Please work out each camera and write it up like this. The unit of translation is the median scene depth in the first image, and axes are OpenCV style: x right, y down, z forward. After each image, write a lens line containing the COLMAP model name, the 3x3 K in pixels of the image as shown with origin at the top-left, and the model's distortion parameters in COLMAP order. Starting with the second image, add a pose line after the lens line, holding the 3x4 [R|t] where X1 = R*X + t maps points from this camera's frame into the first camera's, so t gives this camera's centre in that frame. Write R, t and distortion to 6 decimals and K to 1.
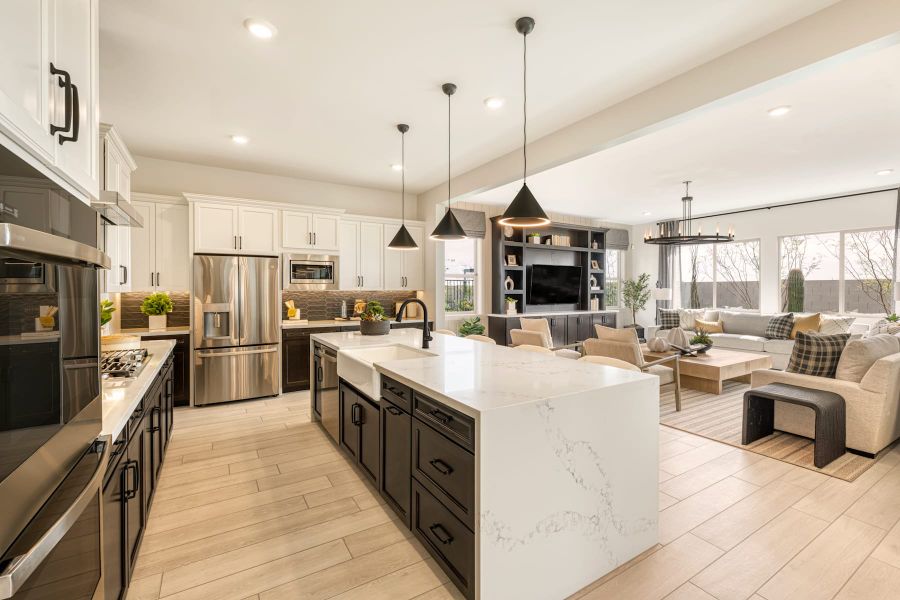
lens RADIAL K [[395.3, 0, 459.4], [0, 395.3, 294.1], [0, 0, 1]] dist [-0.001651, -0.000486]
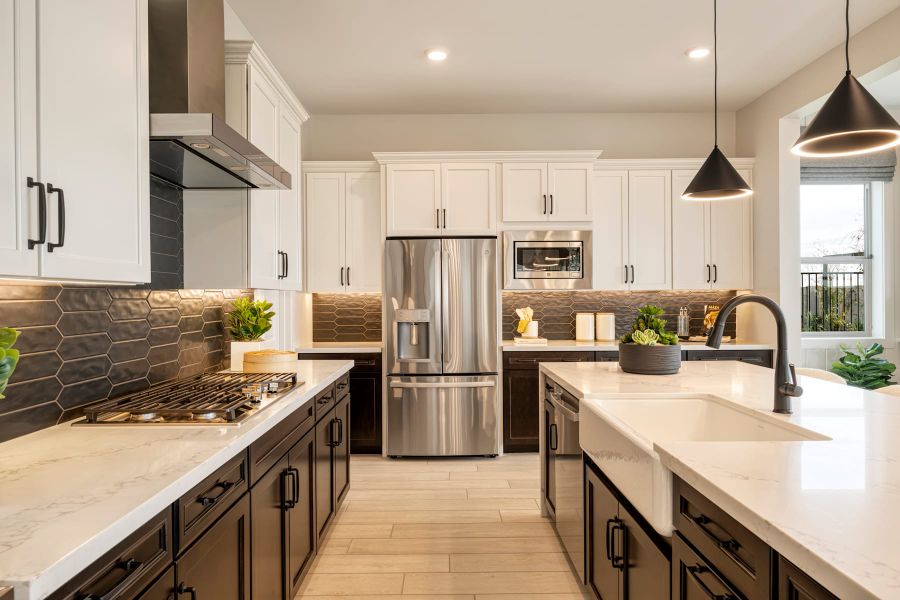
lens RADIAL K [[573.3, 0, 447.6], [0, 573.3, 298.4], [0, 0, 1]] dist [-0.004785, 0.003036]
pose [[0.848232, -0.005535, -0.529596, -0.038958], [0.000019, 0.999946, -0.010420, 0.013240], [0.529625, 0.008829, 0.848186, 0.177054]]
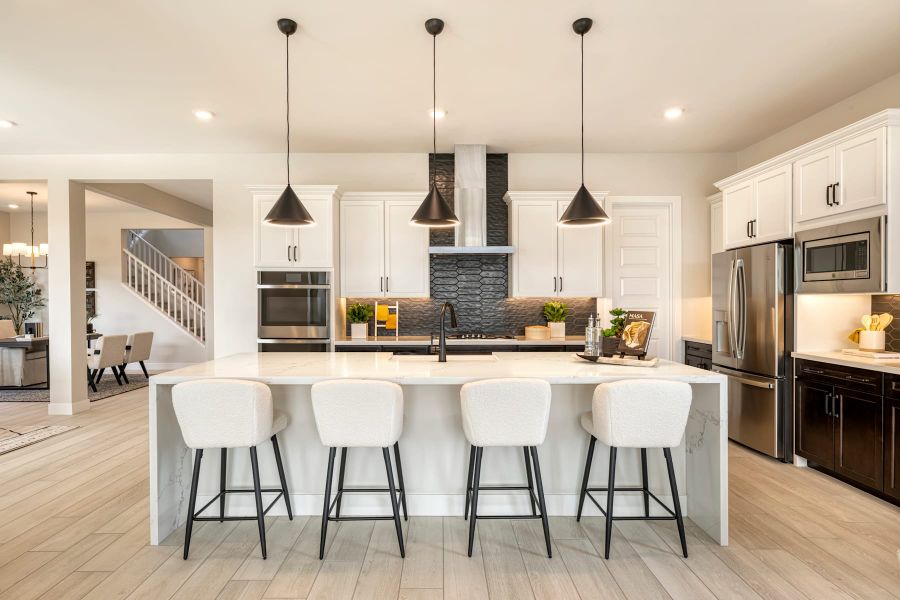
lens RADIAL K [[479.9, 0, 444.7], [0, 479.9, 304.2], [0, 0, 1]] dist [0.006416, 0.000548]
pose [[-0.532507, 0.006268, -0.846403, 0.453660], [-0.009310, 0.999869, 0.013261, 0.001785], [0.846375, 0.014941, -0.532378, 0.923401]]
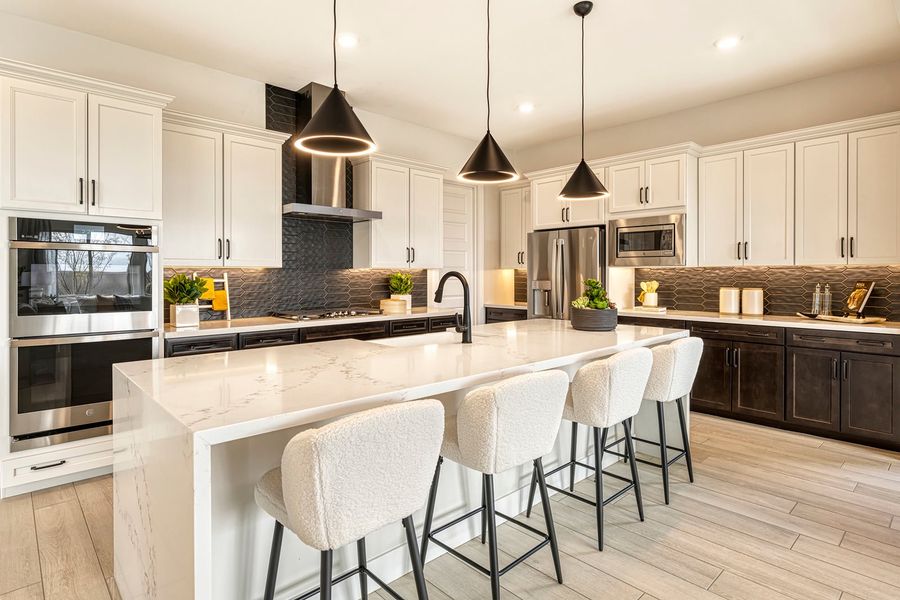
lens RADIAL K [[479.9, 0, 431.6], [0, 479.9, 278.0], [0, 0, 1]] dist [0.006416, 0.000548]
pose [[0.171419, 0.009924, -0.985148, 0.439861], [-0.010966, 0.999907, 0.008165, 0.009237], [0.985137, 0.009404, 0.171512, 0.474216]]
